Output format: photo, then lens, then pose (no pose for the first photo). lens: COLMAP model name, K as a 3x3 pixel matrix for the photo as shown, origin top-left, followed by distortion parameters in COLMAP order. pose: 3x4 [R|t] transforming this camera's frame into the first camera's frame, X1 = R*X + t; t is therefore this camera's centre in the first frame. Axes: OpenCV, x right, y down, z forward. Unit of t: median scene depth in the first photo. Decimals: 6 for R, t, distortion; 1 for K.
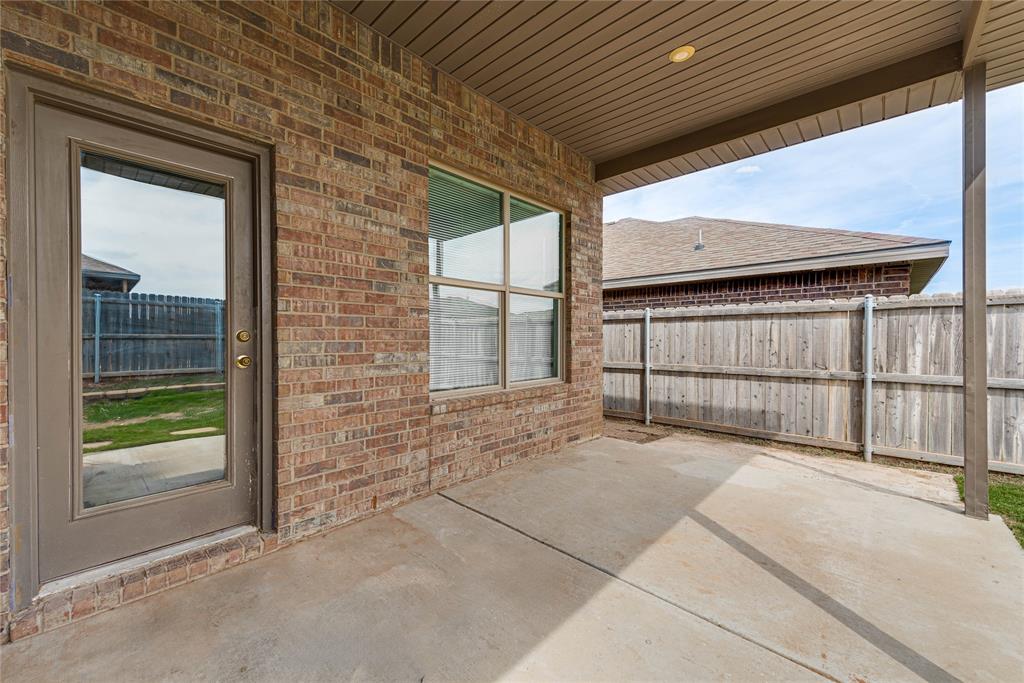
lens RADIAL K [[402.3, 0, 504.3], [0, 402.3, 340.0], [0, 0, 1]] dist [0.001632, -0.000497]
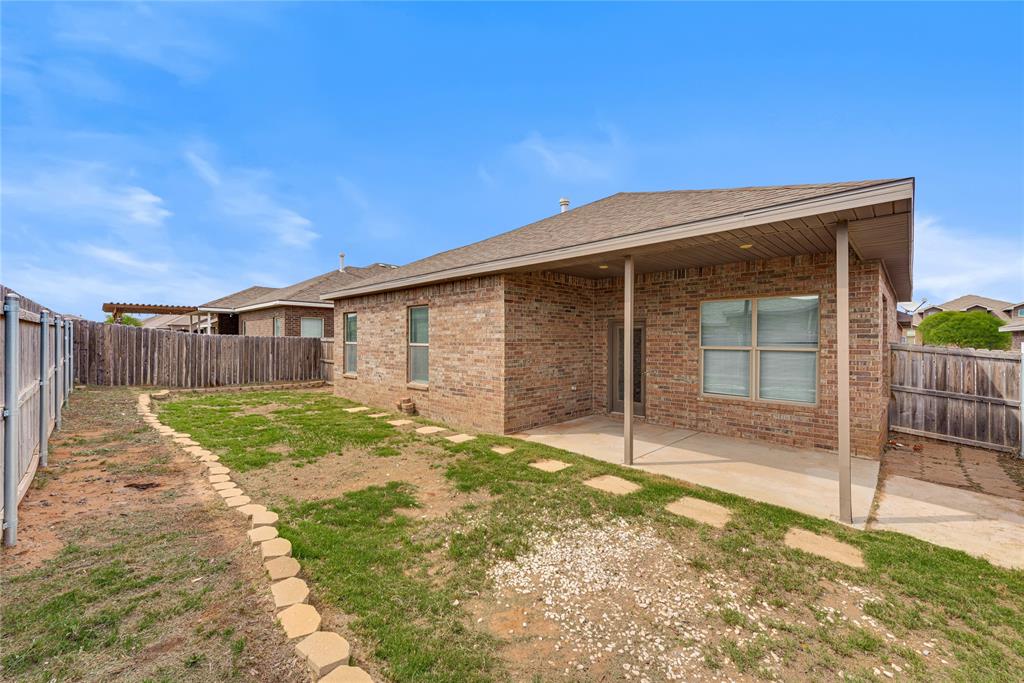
lens RADIAL K [[402.3, 0, 504.3], [0, 402.3, 340.0], [0, 0, 1]] dist [0.001632, -0.000497]
pose [[-0.030540, -0.001757, -0.999532, 2.677268], [-0.014547, 0.999893, -0.001314, -0.200512], [0.999428, 0.014500, -0.030562, -0.191691]]
